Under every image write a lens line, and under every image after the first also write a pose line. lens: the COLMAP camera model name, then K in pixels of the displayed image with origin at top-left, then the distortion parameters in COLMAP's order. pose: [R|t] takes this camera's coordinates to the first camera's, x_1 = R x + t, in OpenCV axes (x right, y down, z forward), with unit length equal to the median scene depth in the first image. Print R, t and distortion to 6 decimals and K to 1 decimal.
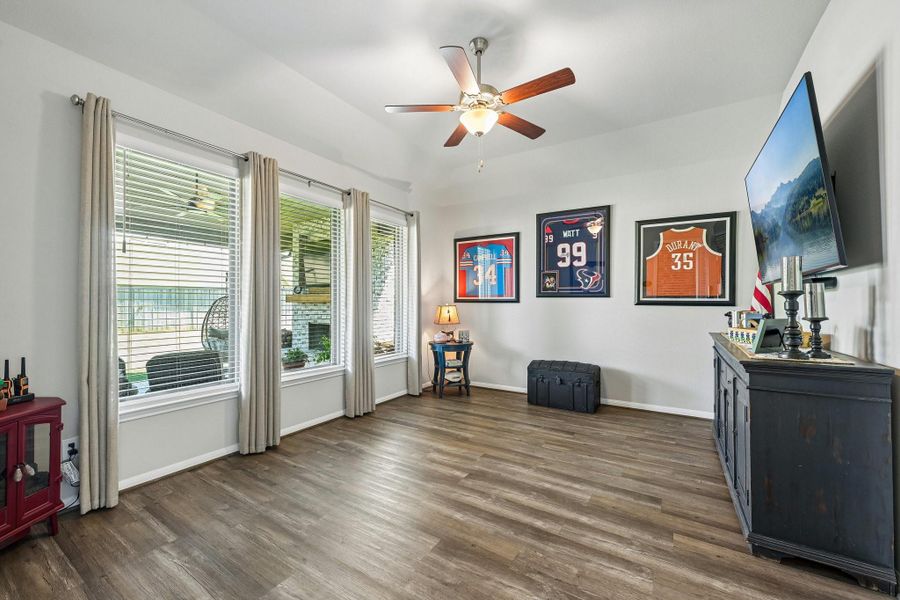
lens RADIAL K [[362.4, 0, 451.2], [0, 362.4, 299.5], [0, 0, 1]] dist [0.001710, 0.000938]
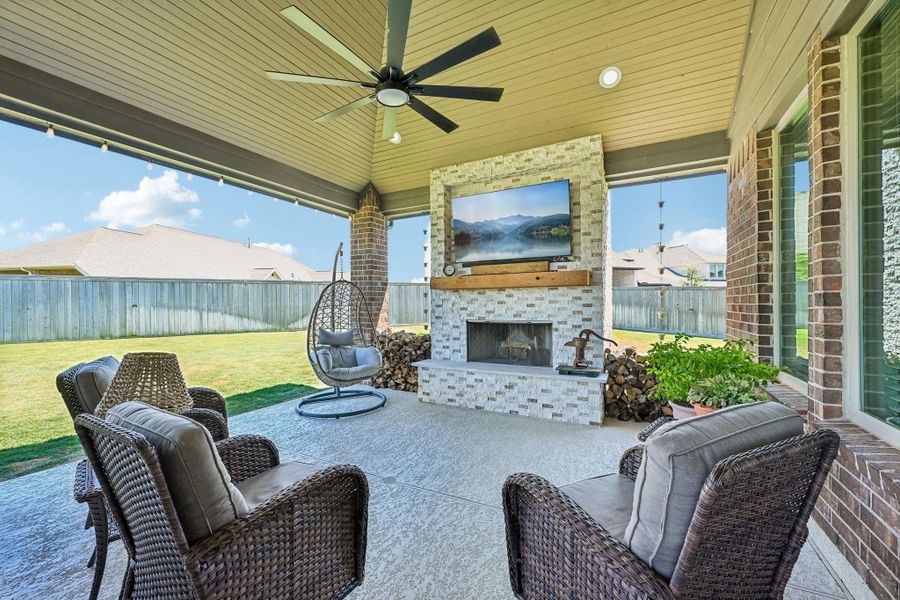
lens RADIAL K [[362.4, 0, 446.9], [0, 362.4, 296.3], [0, 0, 1]] dist [0.001710, 0.000938]
pose [[0.998769, -0.010962, 0.048387, -0.457786], [0.010988, 0.999940, -0.000272, 0.020368], [-0.048381, 0.000803, 0.998829, 0.356009]]
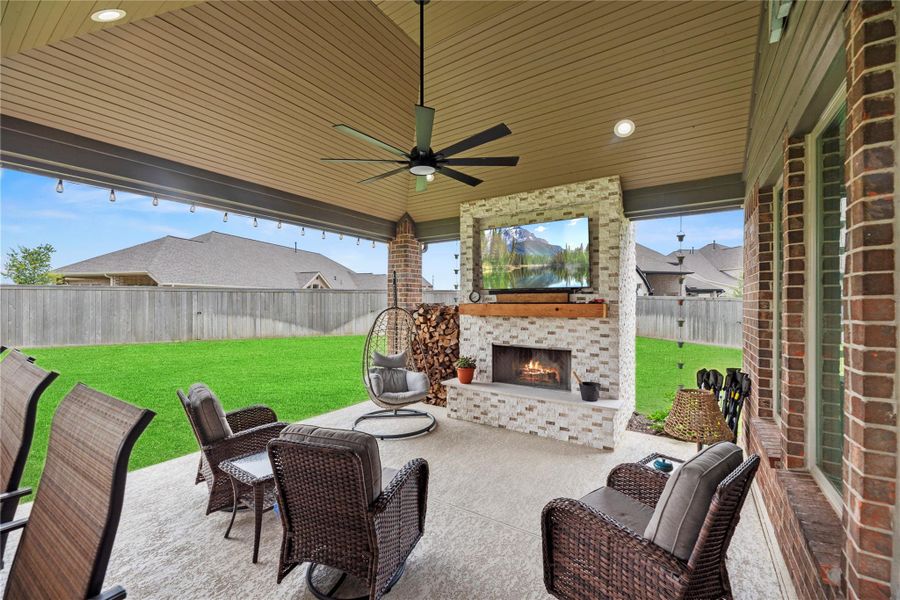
lens RADIAL K [[362.4, 0, 449.0], [0, 362.4, 296.8], [0, 0, 1]] dist [0.001710, 0.000938]
pose [[0.998814, 0.000165, -0.048689, -0.441011], [-0.000368, 0.999991, -0.004162, -0.023390], [0.048688, 0.004175, 0.998805, 0.297557]]
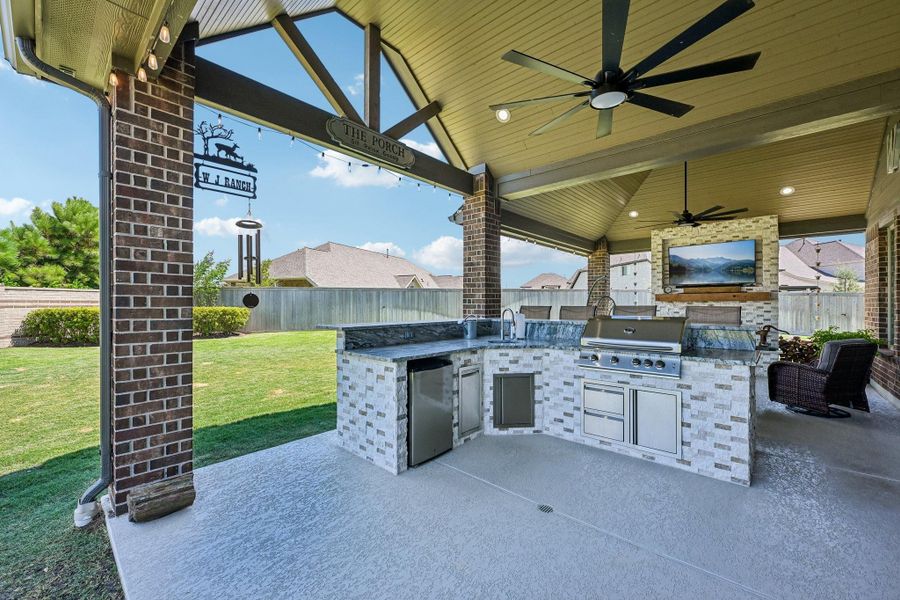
lens RADIAL K [[362.4, 0, 451.3], [0, 362.4, 299.2], [0, 0, 1]] dist [0.001710, 0.000938]
pose [[0.983920, -0.004522, -0.178551, -0.871028], [0.004301, 0.999989, -0.001626, 0.001285], [0.178556, 0.000832, 0.983929, -0.203625]]
